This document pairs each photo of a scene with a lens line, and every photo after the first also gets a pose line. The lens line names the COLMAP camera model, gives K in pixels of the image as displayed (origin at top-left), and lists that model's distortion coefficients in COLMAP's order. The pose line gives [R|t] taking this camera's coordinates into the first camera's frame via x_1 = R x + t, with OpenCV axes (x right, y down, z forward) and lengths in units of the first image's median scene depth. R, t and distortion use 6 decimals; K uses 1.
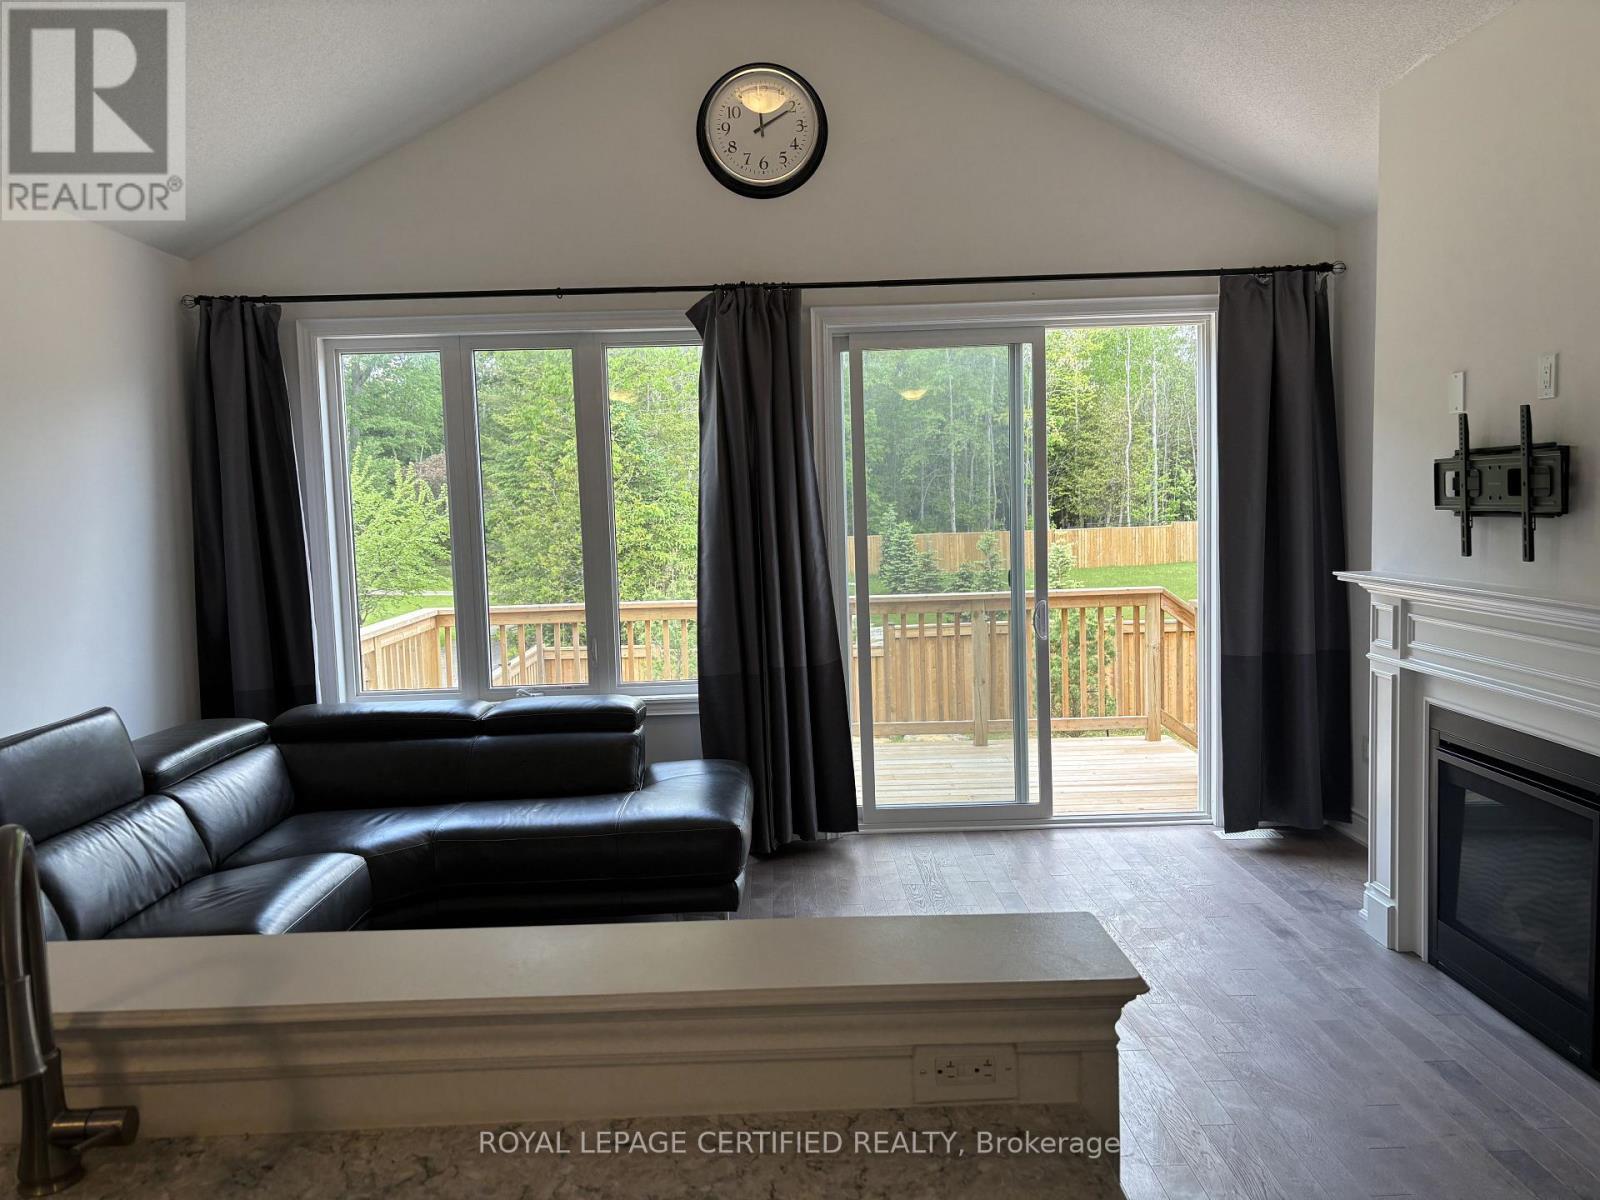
lens RADIAL K [[1213.5, 0, 772.4], [0, 1213.5, 626.9], [0, 0, 1]] dist [0.101092, -0.164949]
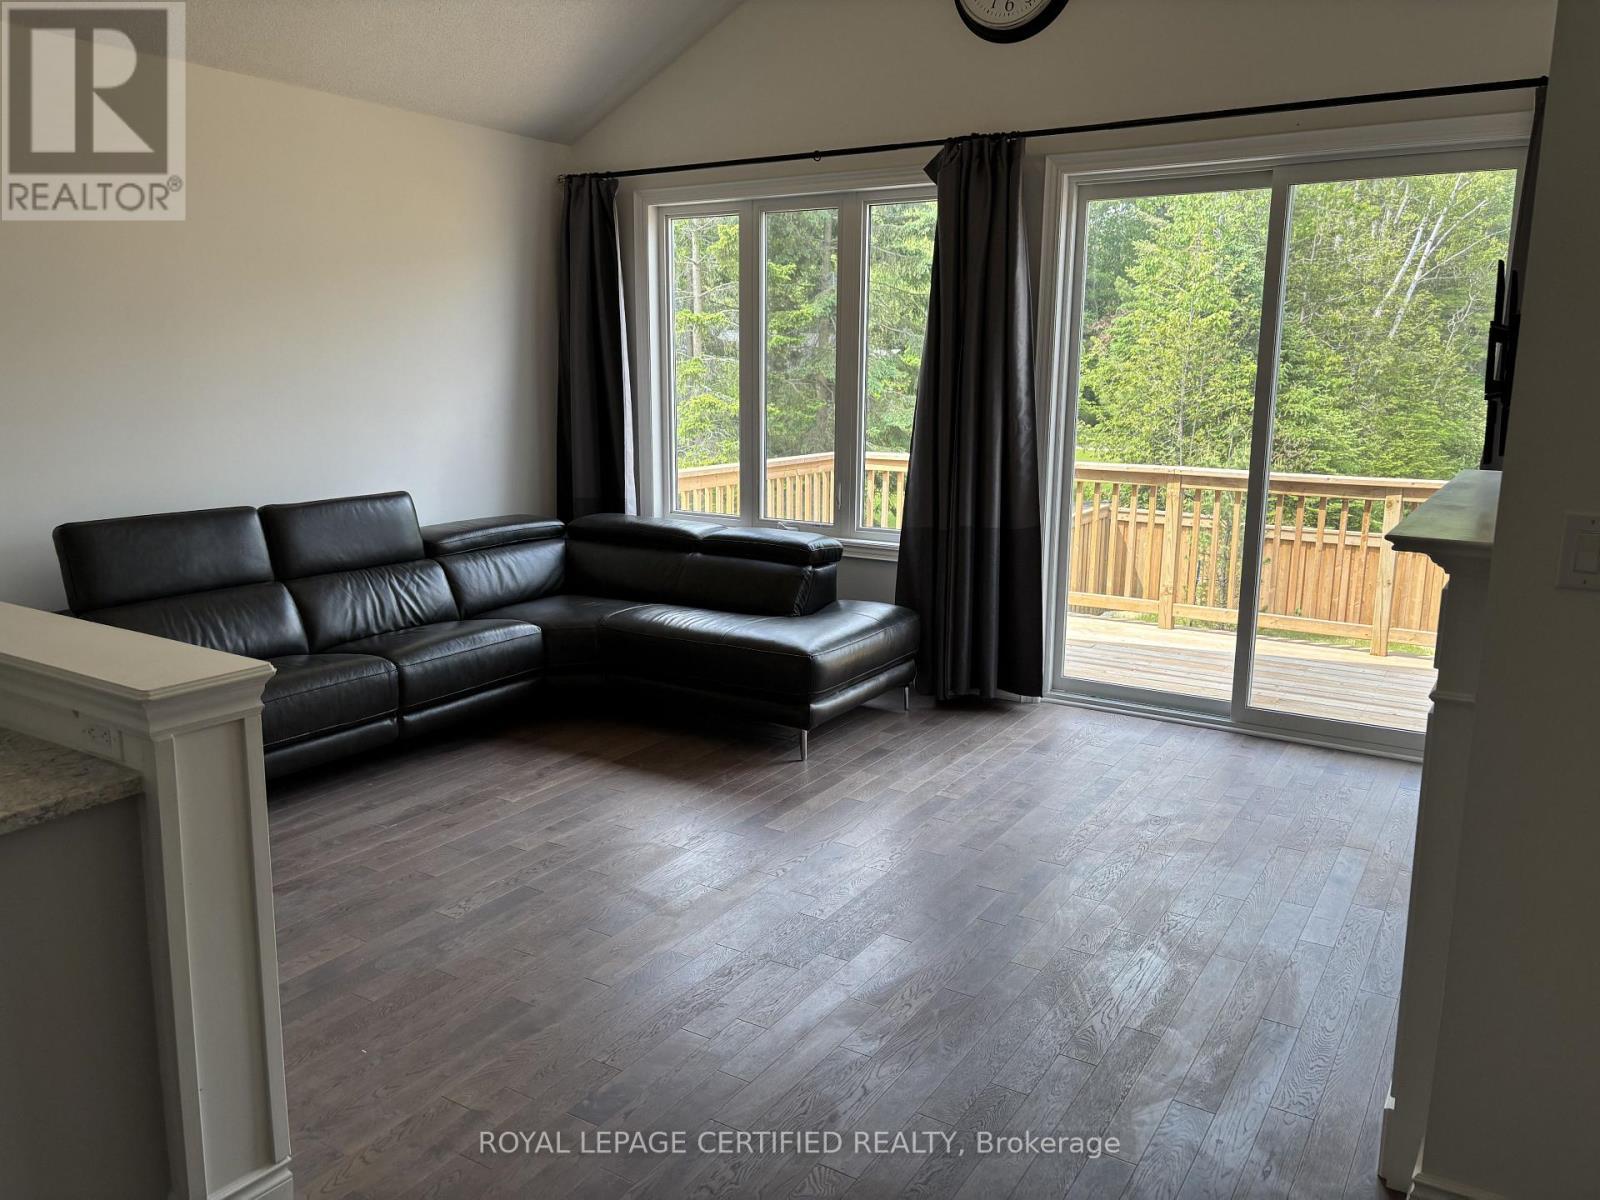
lens RADIAL K [[1213.5, 0, 772.4], [0, 1213.5, 626.9], [0, 0, 1]] dist [0.101092, -0.164949]
pose [[0.837552, 0.150985, -0.525081, 0.418924], [-0.089398, 0.985977, 0.140917, -0.012250], [0.538994, -0.071084, 0.839305, 0.042487]]
